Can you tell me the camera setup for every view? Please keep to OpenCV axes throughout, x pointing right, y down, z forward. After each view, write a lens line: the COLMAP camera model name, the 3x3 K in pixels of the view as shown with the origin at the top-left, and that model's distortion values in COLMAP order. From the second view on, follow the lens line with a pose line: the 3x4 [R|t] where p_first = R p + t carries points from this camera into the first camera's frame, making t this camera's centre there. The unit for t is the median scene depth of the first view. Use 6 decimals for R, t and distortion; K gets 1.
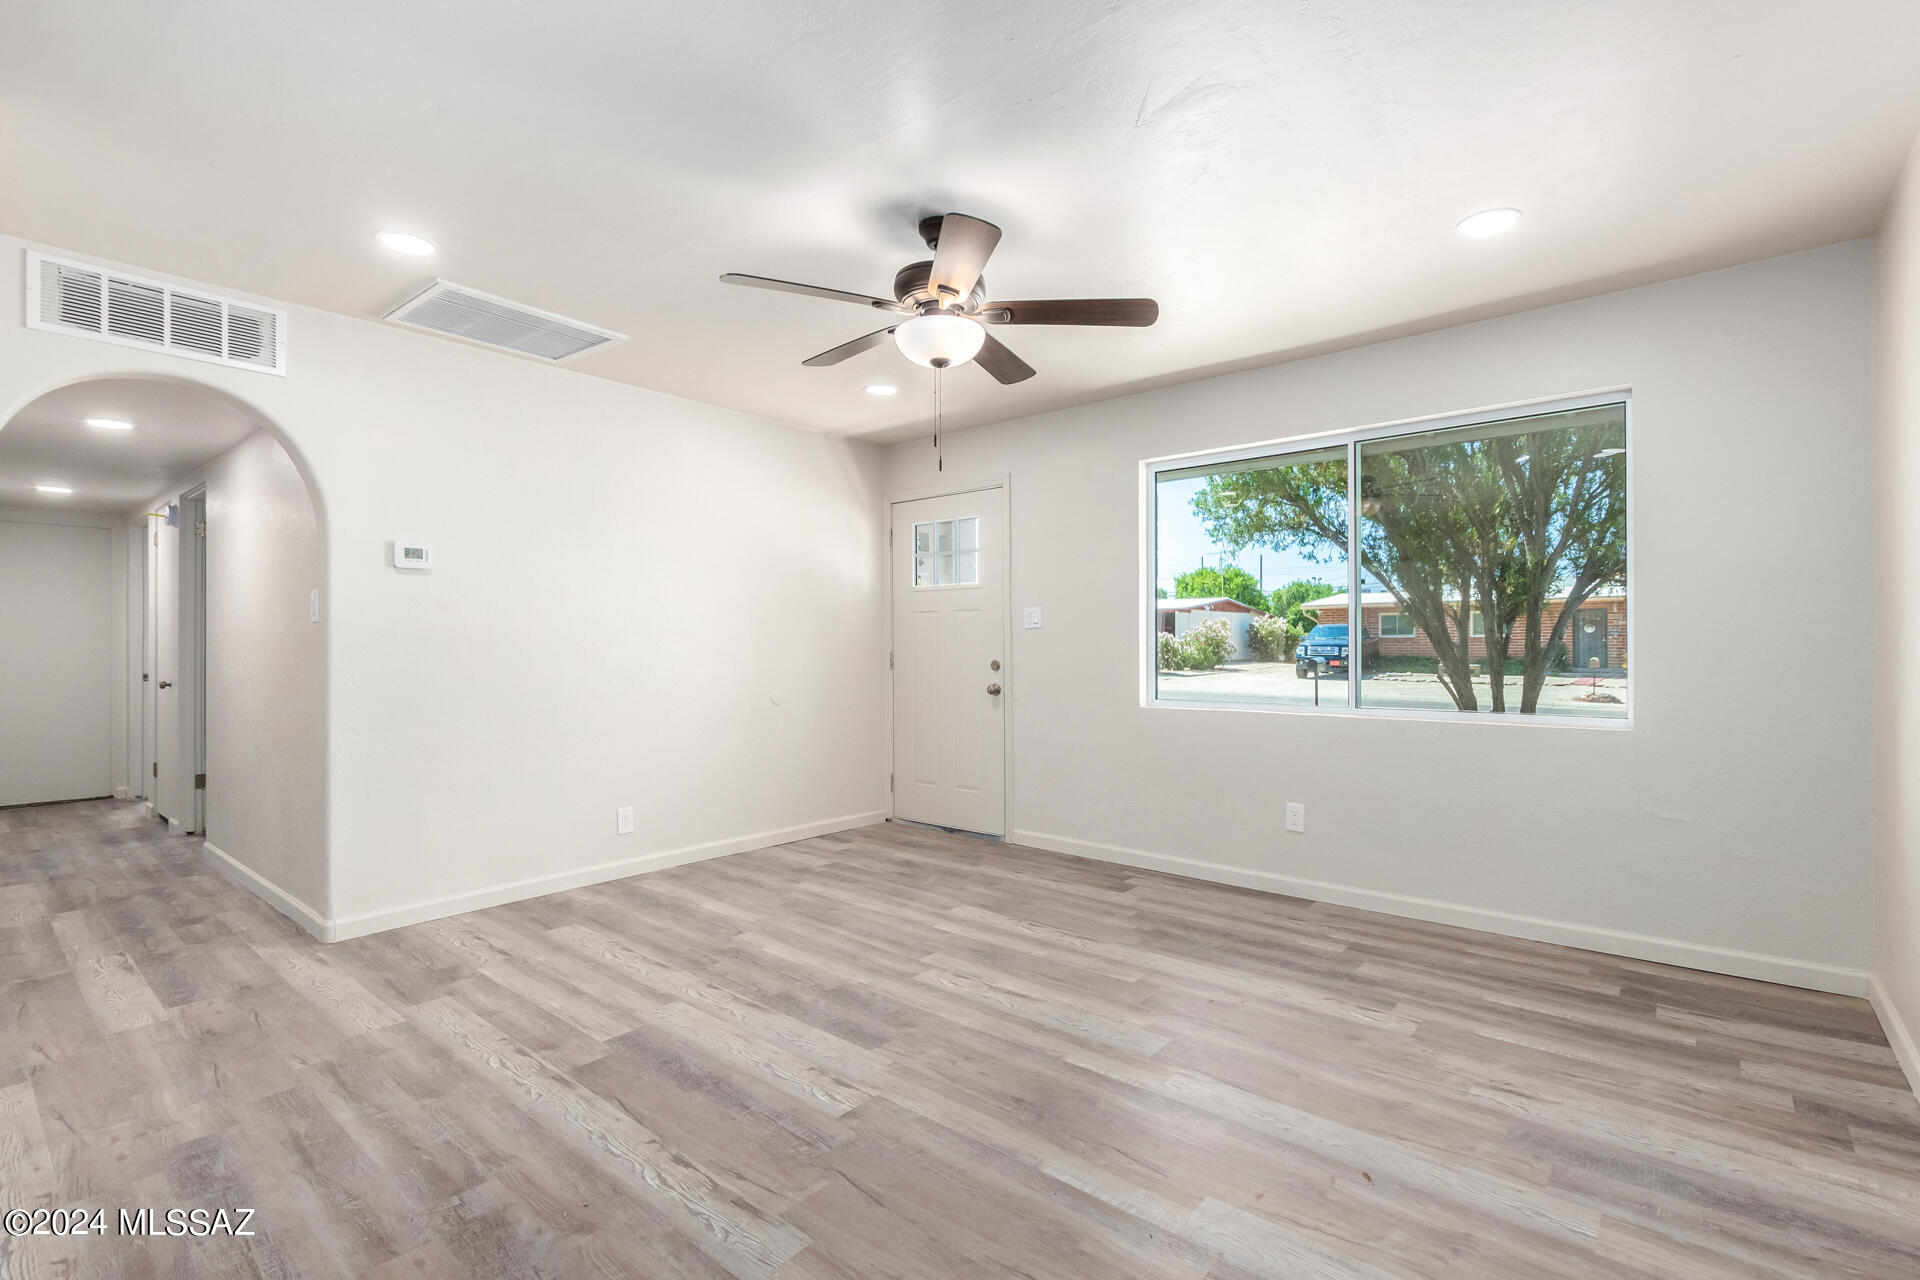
lens RADIAL K [[883.3, 0, 960.0], [0, 883.3, 640.0], [0, 0, 1]] dist [0.012554, -0.000245]
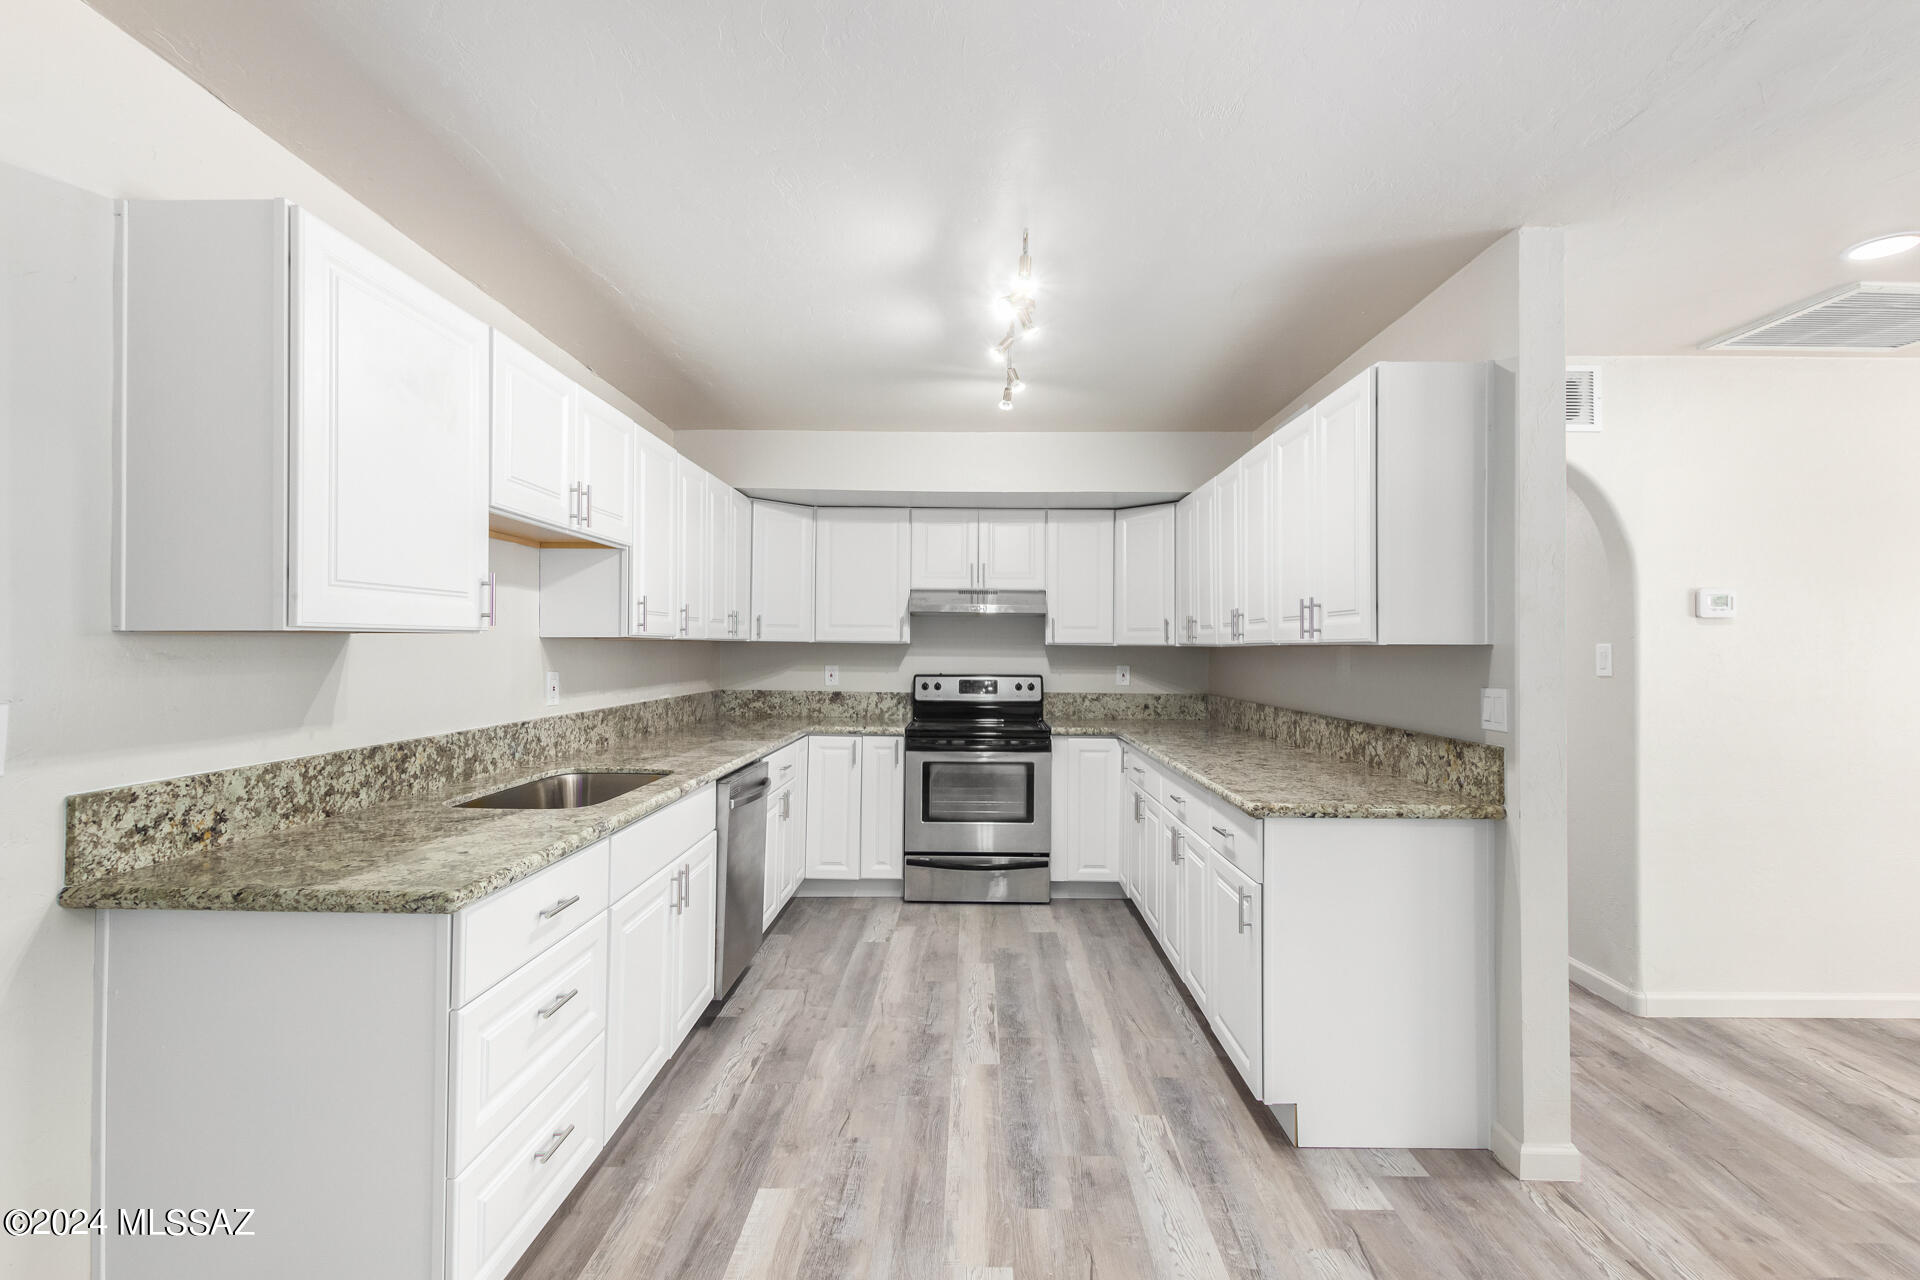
lens RADIAL K [[882.5, 0, 967.4], [0, 882.5, 642.2], [0, 0, 1]] dist [0.016488, -0.006093]
pose [[0.640805, -0.001706, -0.767702, -0.470045], [-0.003775, 0.999978, -0.005373, -0.055959], [0.767694, 0.006341, 0.640785, -0.178775]]
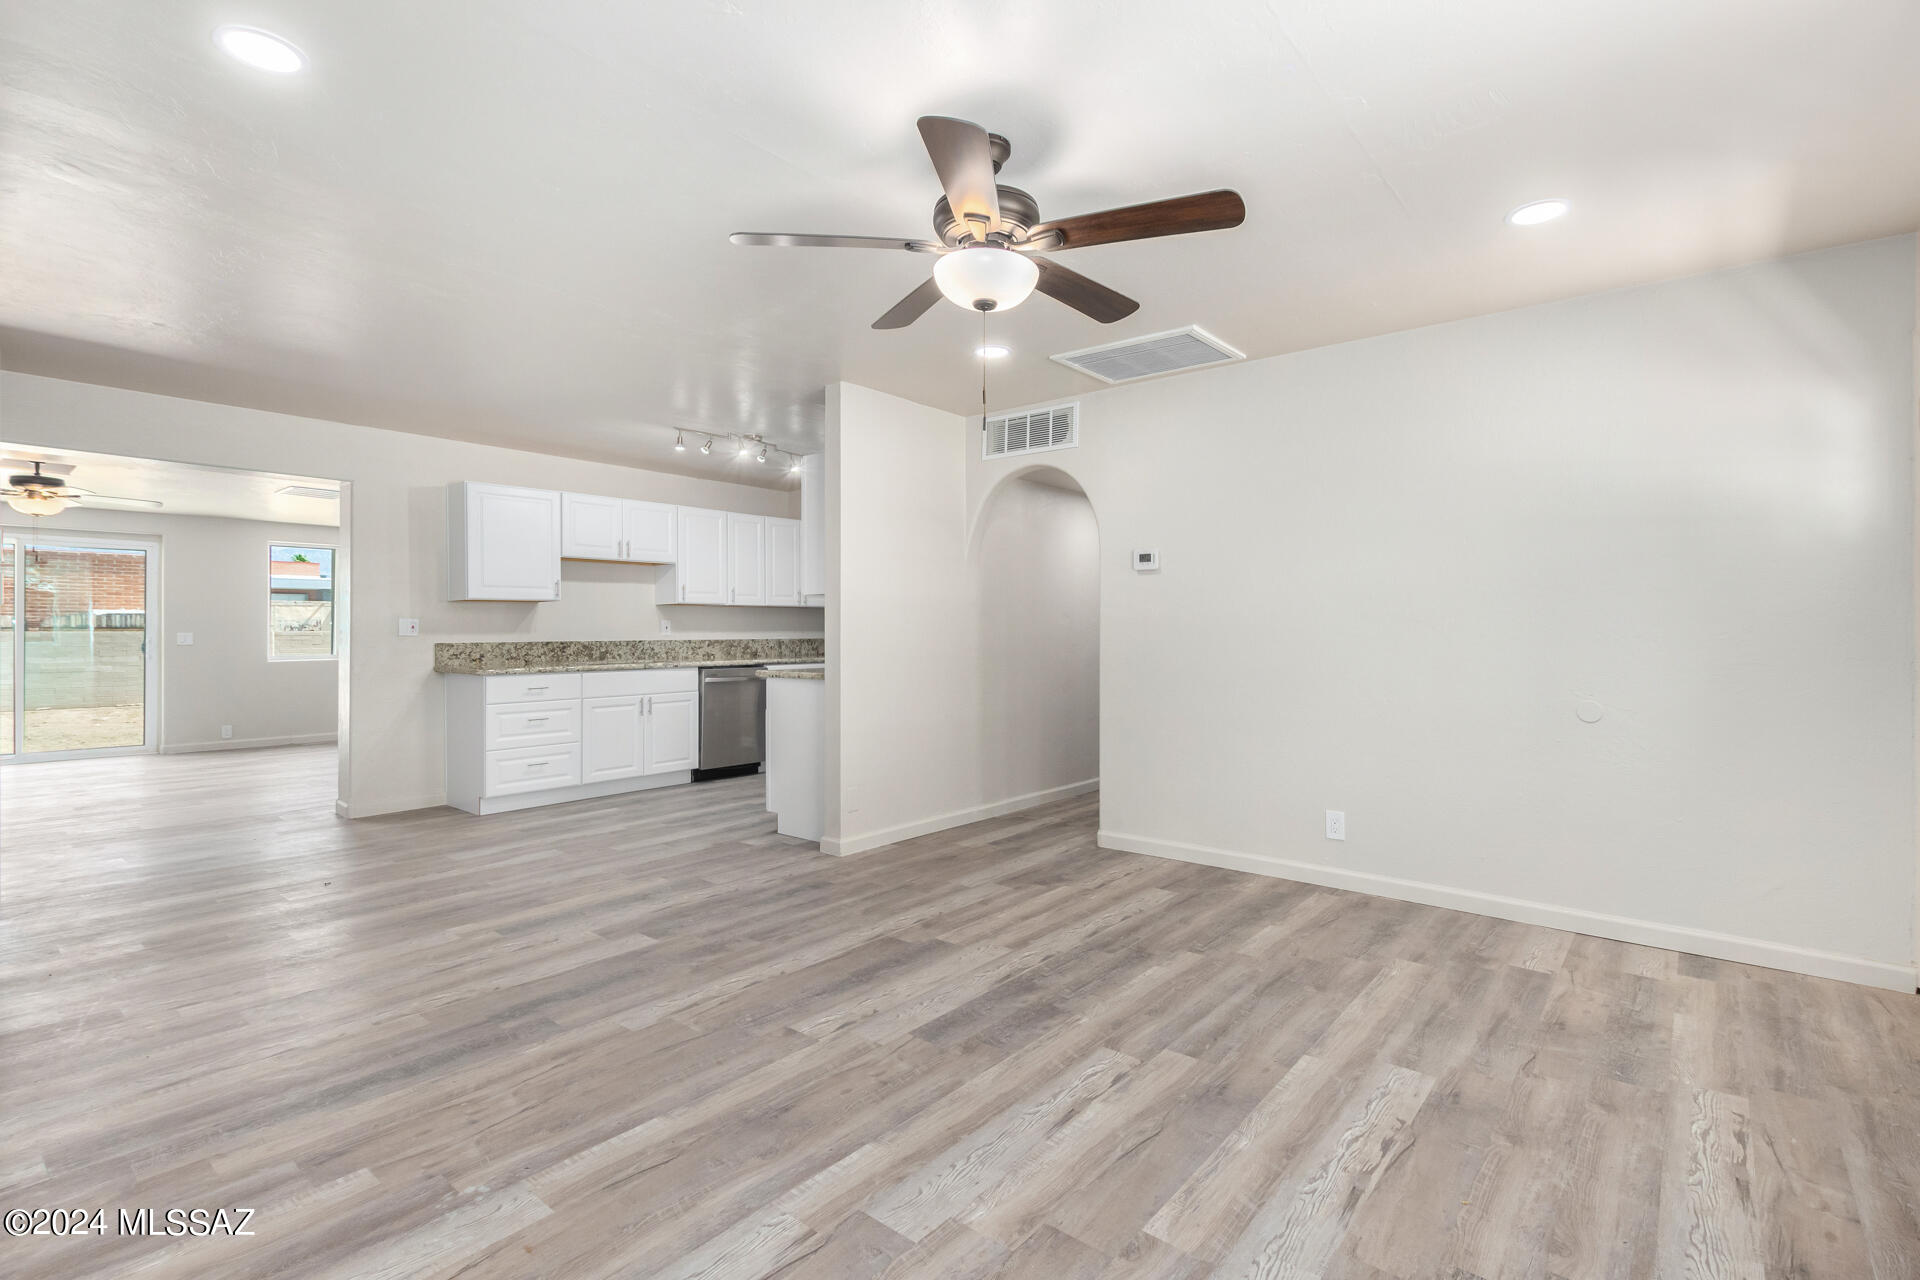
lens RADIAL K [[883.3, 0, 960.0], [0, 883.3, 640.0], [0, 0, 1]] dist [0.012554, -0.000245]
pose [[0.010778, 0.010514, -0.999887, 0.710226], [0.004416, 0.999934, 0.010562, 0.003524], [0.999932, -0.004529, 0.010731, 0.824819]]
